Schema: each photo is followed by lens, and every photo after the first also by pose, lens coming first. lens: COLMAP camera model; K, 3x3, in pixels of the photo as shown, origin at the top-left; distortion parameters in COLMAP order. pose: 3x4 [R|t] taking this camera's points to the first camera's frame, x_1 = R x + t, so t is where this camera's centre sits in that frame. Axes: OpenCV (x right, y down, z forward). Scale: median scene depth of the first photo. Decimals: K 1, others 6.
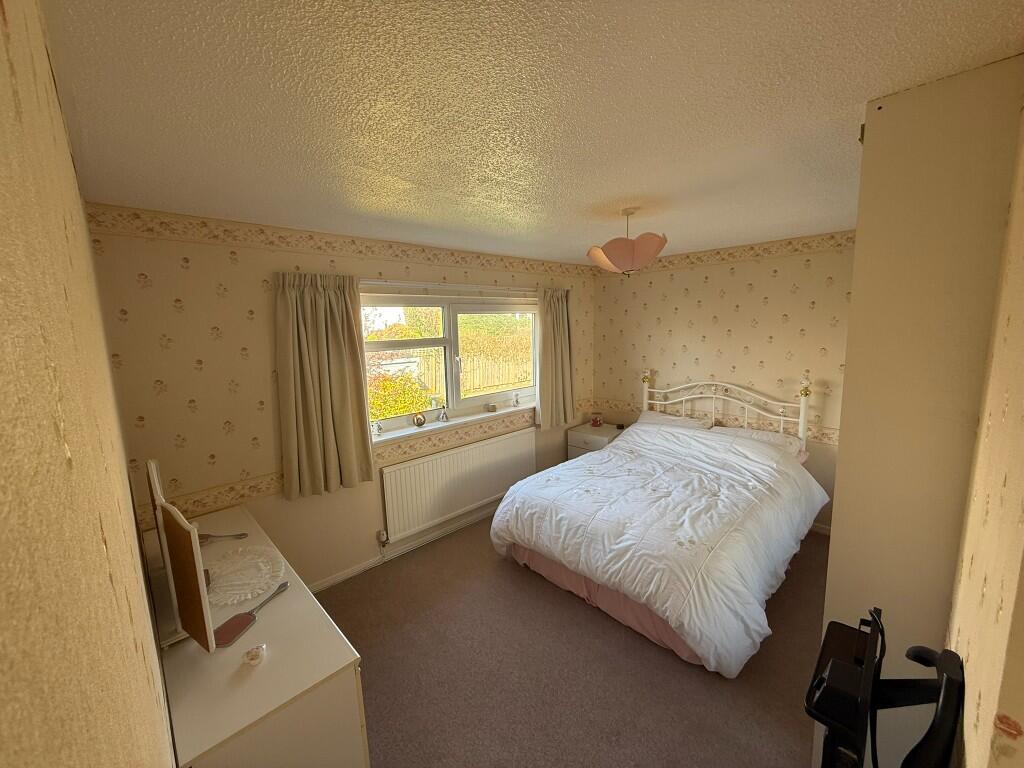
lens RADIAL K [[408.2, 0, 513.1], [0, 408.2, 387.6], [0, 0, 1]] dist [-0.000555, -0.000761]
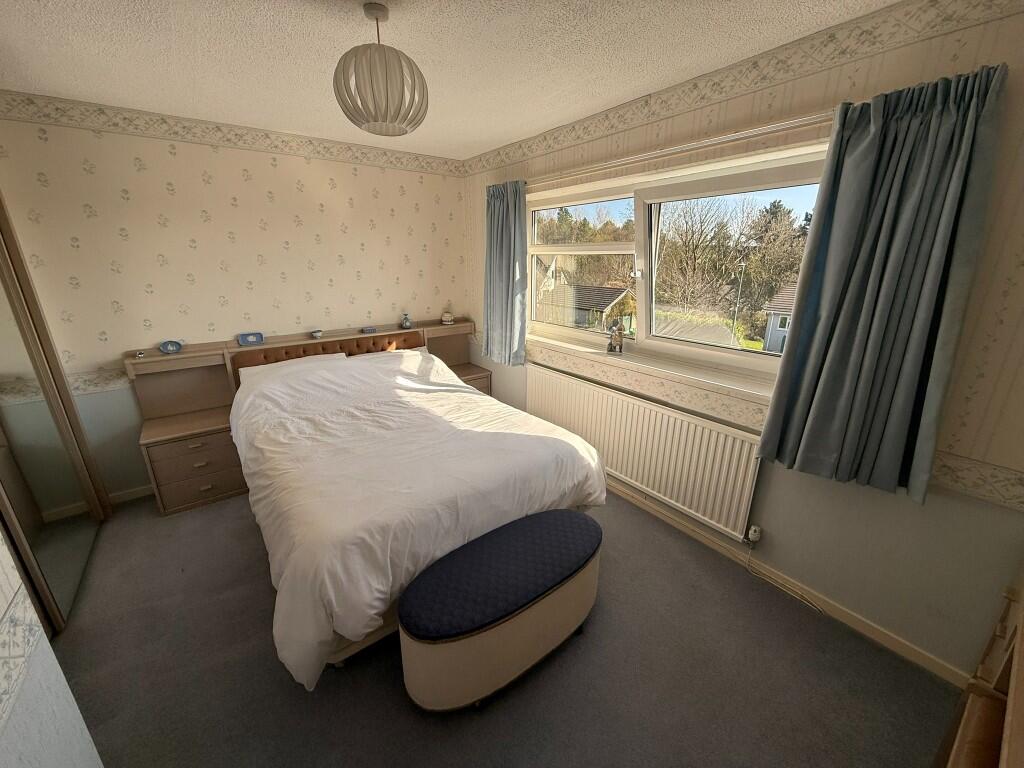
lens RADIAL K [[408.2, 0, 512.3], [0, 408.2, 379.6], [0, 0, 1]] dist [-0.000555, -0.000761]
pose [[0.989759, 0.079245, -0.118730, 0.306964], [-0.060132, 0.985814, 0.156700, 0.033029], [0.129463, -0.147956, 0.980484, 0.007564]]
